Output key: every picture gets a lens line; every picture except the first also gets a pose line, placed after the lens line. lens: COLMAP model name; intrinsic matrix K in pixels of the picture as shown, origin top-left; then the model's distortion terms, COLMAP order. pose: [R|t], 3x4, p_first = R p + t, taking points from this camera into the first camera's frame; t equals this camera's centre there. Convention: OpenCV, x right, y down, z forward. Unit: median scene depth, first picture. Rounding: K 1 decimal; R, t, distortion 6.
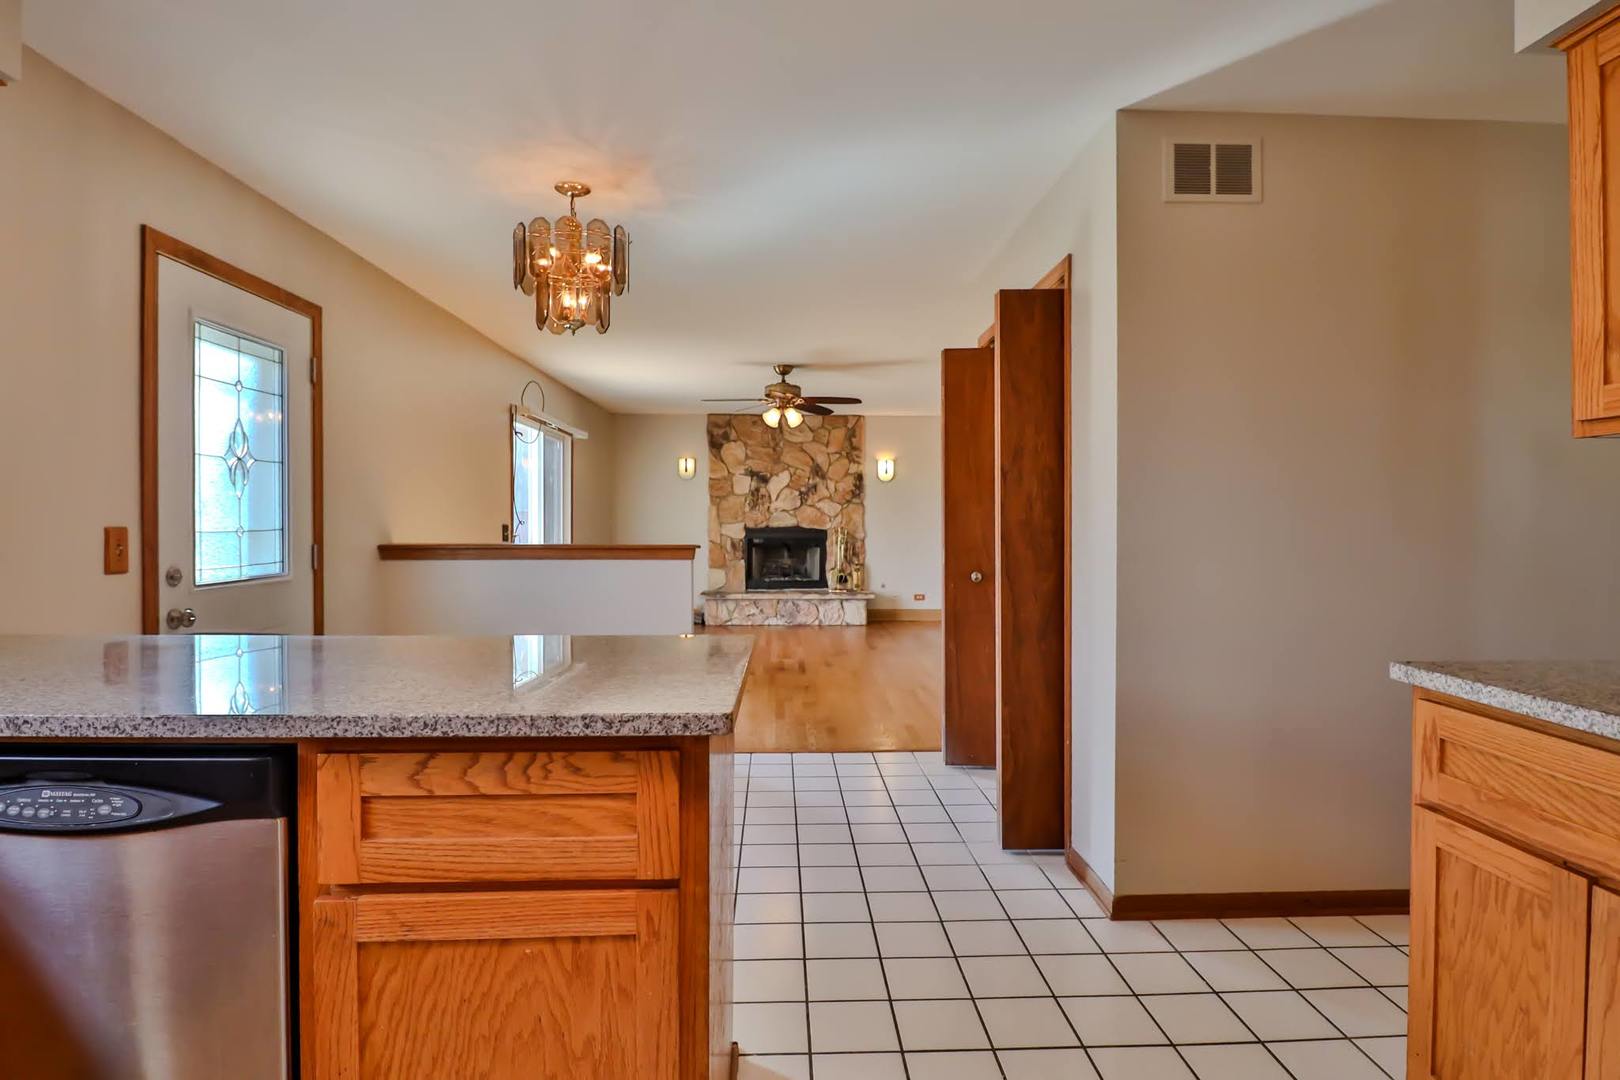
lens RADIAL K [[852.2, 0, 807.6], [0, 852.2, 525.5], [0, 0, 1]] dist [-0.002077, -0.011444]
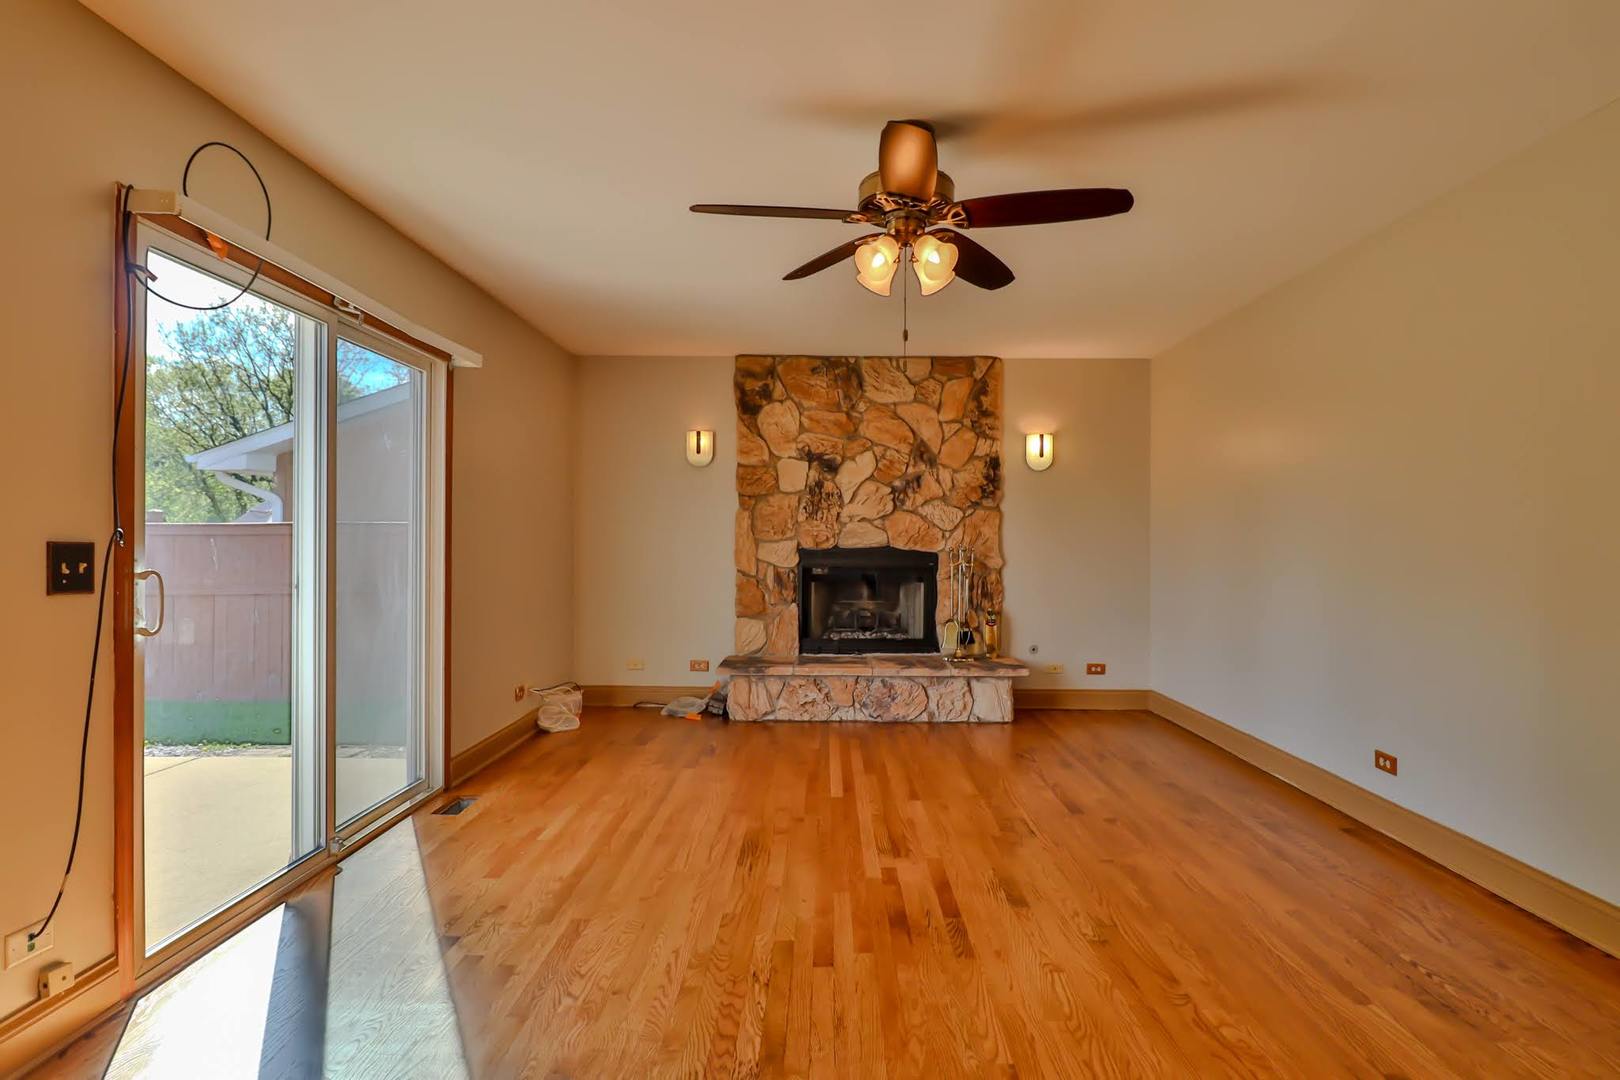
lens RADIAL K [[863.1, 0, 819.5], [0, 863.1, 540.5], [0, 0, 1]] dist [-0.000531, -0.000412]
pose [[0.999195, 0.003613, -0.039965, -0.034964], [-0.003646, 0.999993, -0.000749, -0.002677], [0.039962, 0.000894, 0.999201, 0.406297]]
